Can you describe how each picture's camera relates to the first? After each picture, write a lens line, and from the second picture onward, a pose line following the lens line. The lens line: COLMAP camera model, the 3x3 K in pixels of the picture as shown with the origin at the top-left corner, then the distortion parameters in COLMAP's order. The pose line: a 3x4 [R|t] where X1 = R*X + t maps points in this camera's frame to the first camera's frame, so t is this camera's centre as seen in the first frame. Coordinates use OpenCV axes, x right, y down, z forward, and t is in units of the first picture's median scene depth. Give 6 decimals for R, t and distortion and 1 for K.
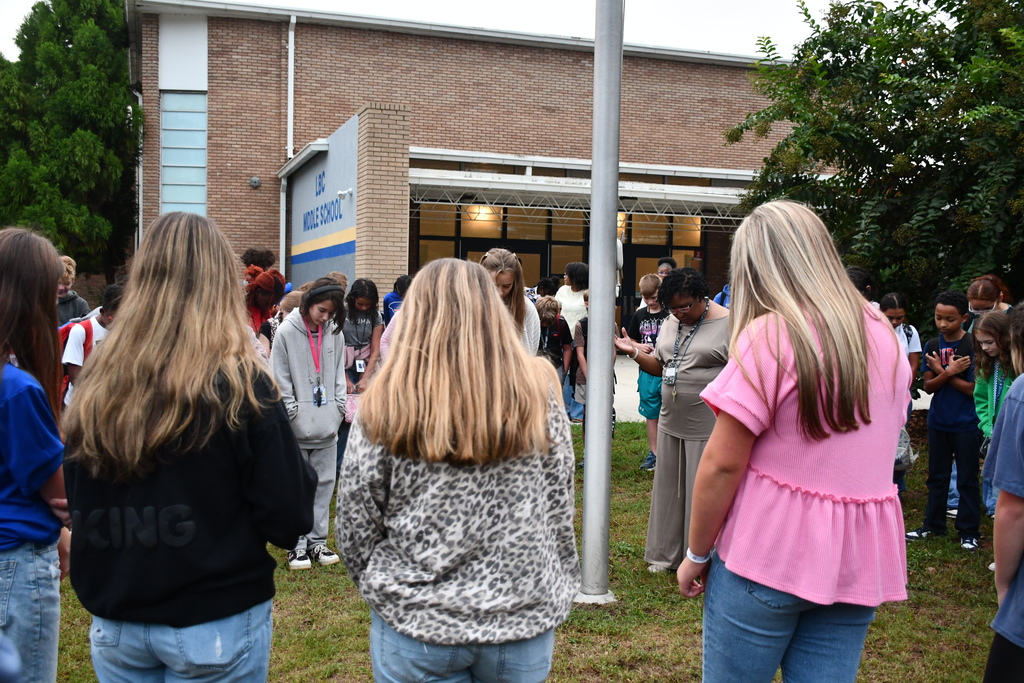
lens RADIAL K [[1052.0, 0, 512.0], [0, 1052.0, 341.5], [0, 0, 1]] dist [-0.043875, 0.238740]
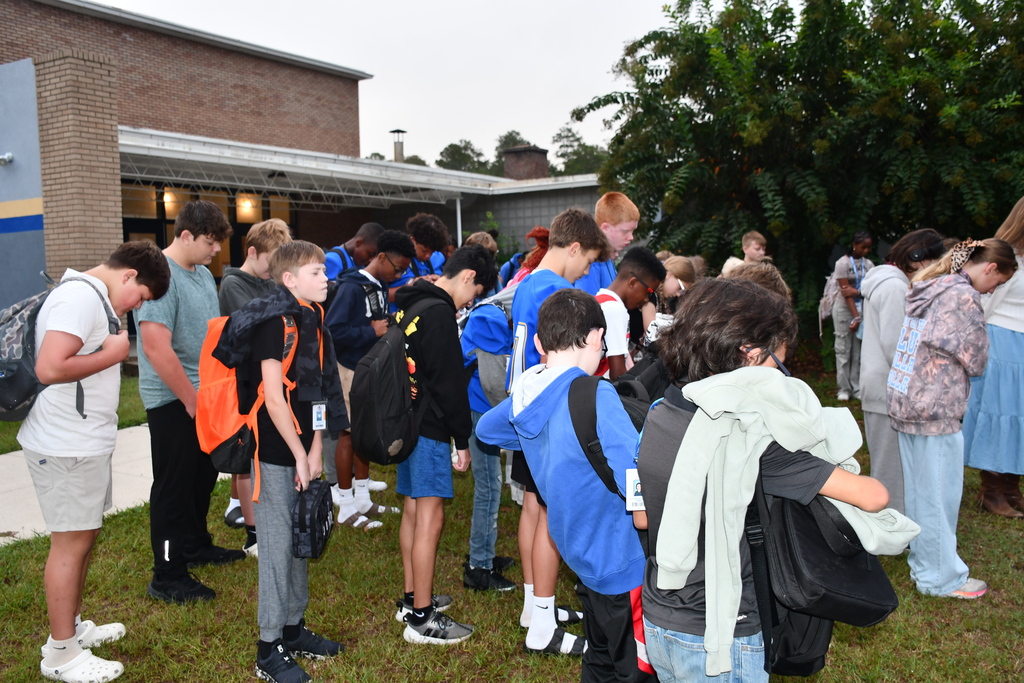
lens RADIAL K [[899.8, 0, 512.0], [0, 899.8, 341.5], [0, 0, 1]] dist [-0.000093, 0.006362]
pose [[0.758876, -0.092213, 0.644674, -0.347885], [0.072672, 0.995733, 0.056881, -0.010845], [-0.647168, 0.003684, 0.762339, 0.221137]]
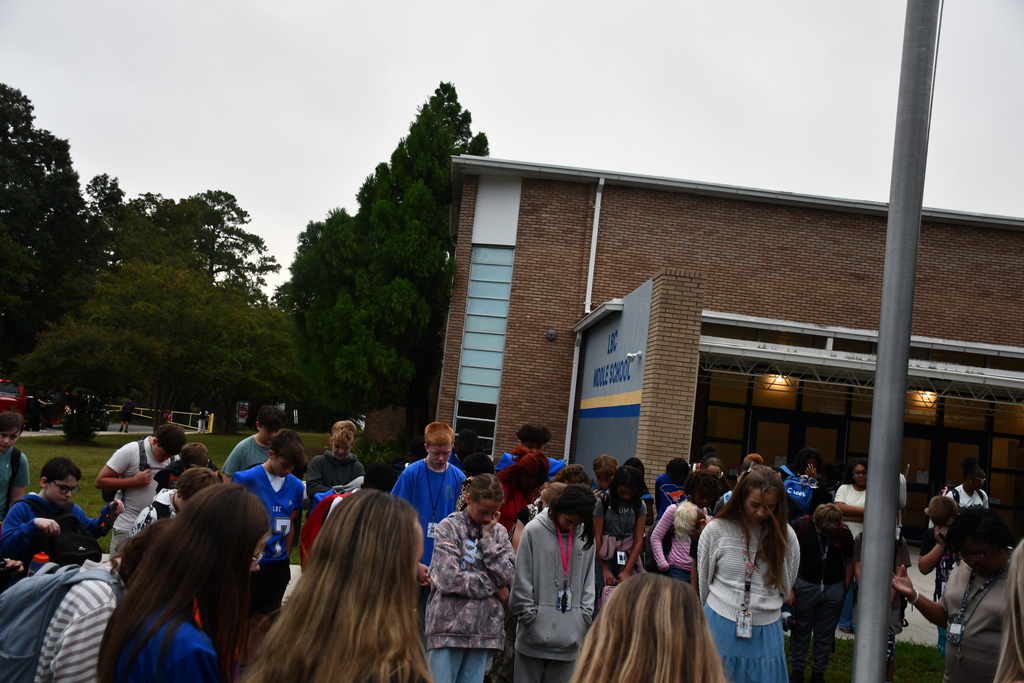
lens RADIAL K [[1052.0, 0, 512.0], [0, 1052.0, 341.5], [0, 0, 1]] dist [-0.043875, 0.238740]
pose [[0.957987, 0.060842, -0.280283, 0.008531], [-0.098554, 0.987566, -0.122476, -0.023134], [0.269346, 0.144953, 0.952072, 0.023354]]
